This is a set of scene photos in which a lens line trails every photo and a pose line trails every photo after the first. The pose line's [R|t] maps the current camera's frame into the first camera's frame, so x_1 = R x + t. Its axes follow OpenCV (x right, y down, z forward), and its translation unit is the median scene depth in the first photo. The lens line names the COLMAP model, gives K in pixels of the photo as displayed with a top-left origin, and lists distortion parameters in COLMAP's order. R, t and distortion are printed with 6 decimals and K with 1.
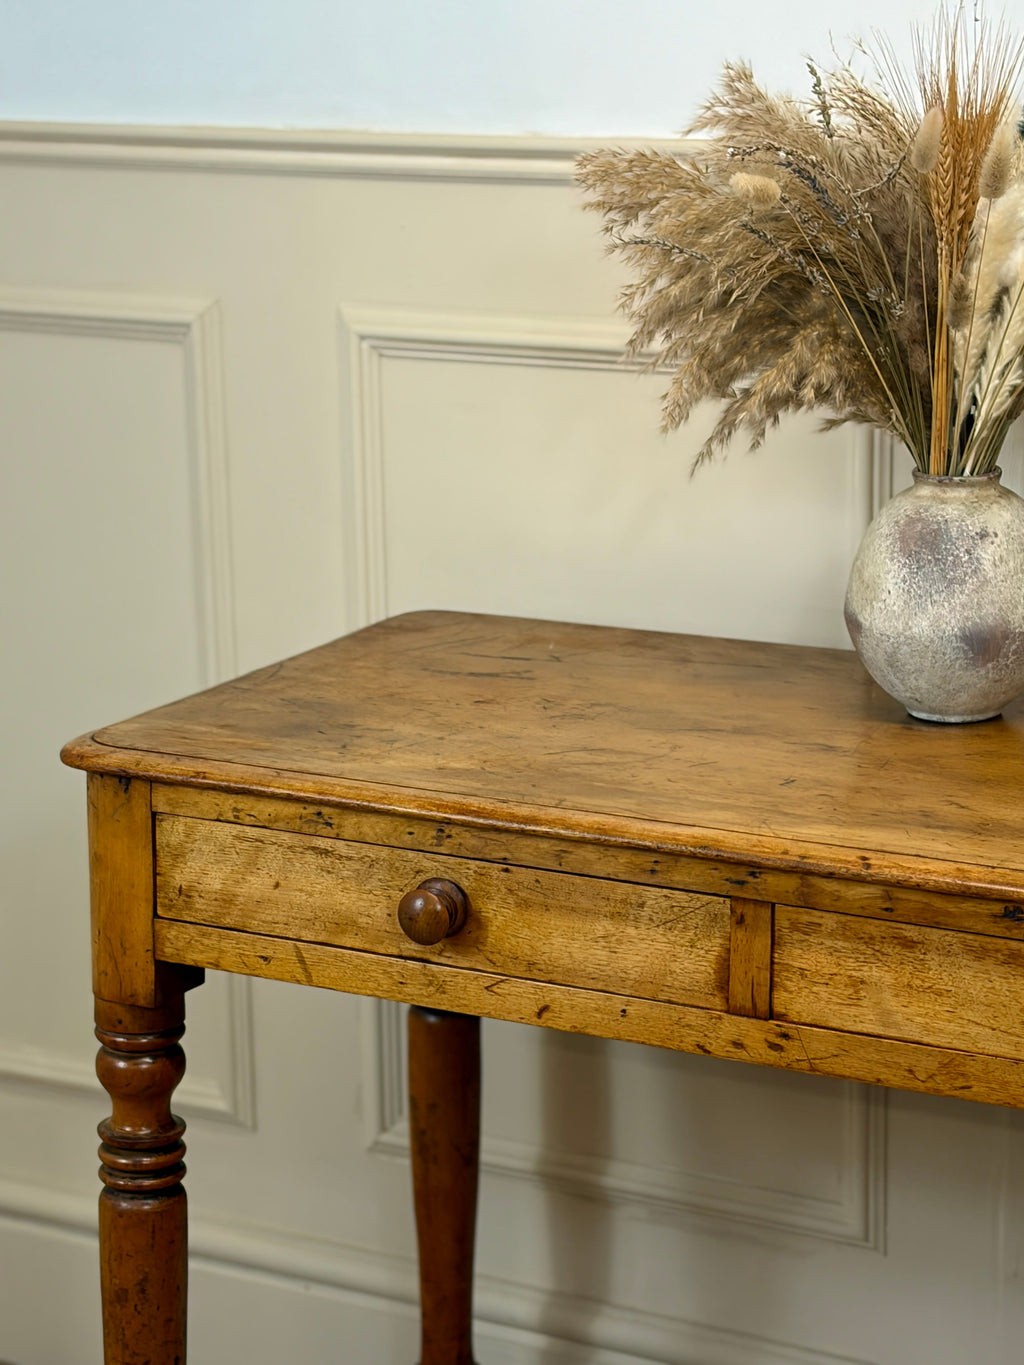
lens RADIAL K [[3298.7, 0, 512.0], [0, 3298.7, 682.5], [0, 0, 1]] dist [0.232715, -0.388585]
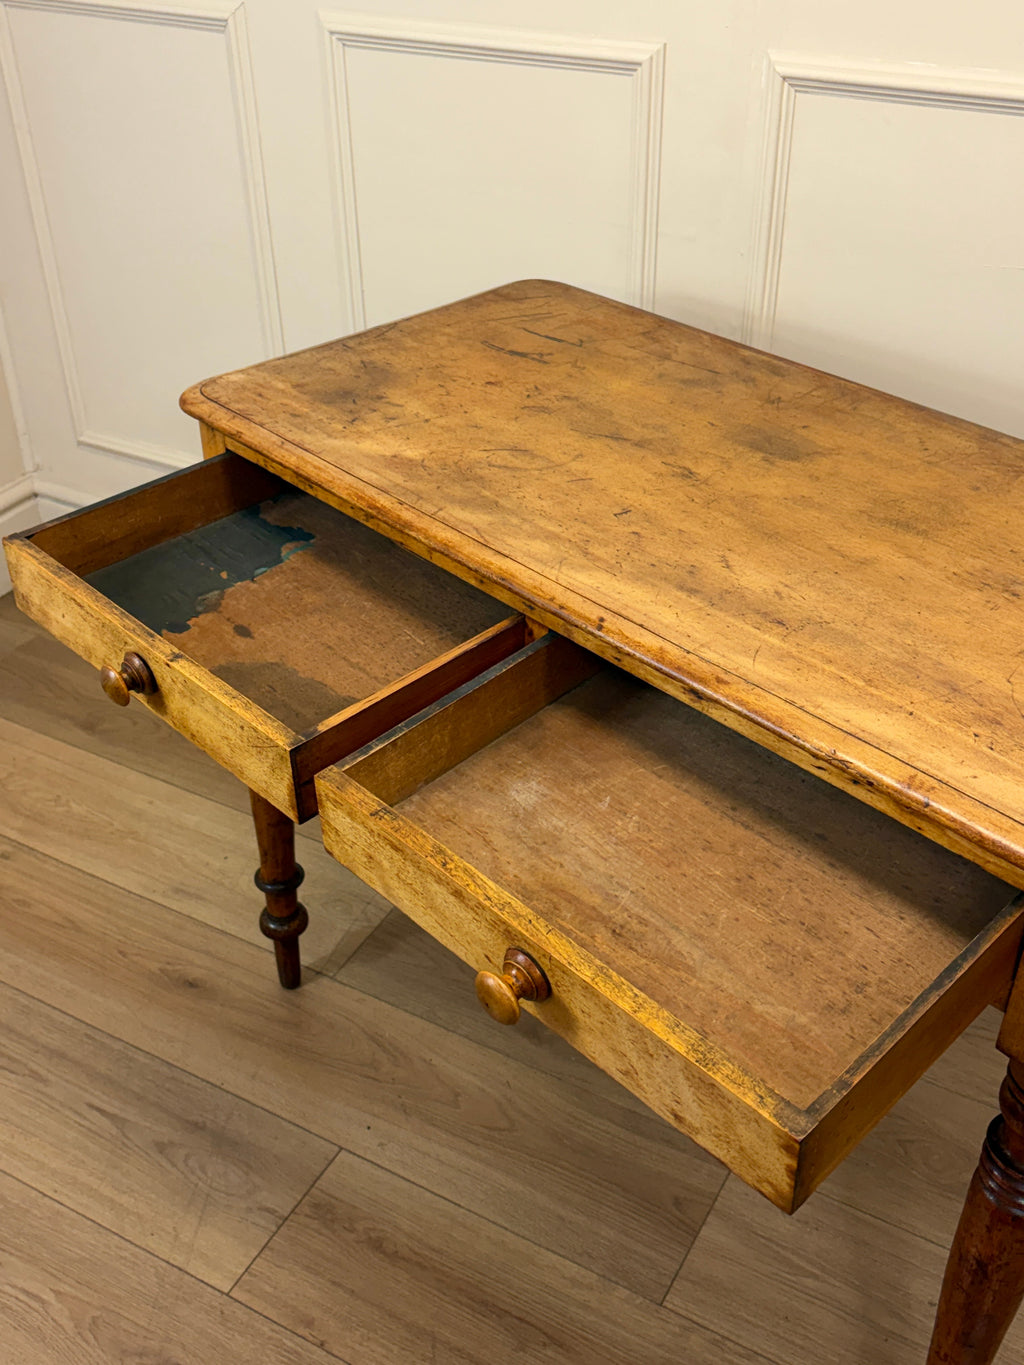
lens RADIAL K [[1425.9, 0, 503.6], [0, 1425.9, 685.7], [0, 0, 1]] dist [0.242108, -1.102619]
pose [[0.942457, 0.192420, -0.273402, 0.203470], [-0.081222, 0.925048, 0.371065, -0.111129], [0.324311, -0.327506, 0.887447, 0.447513]]
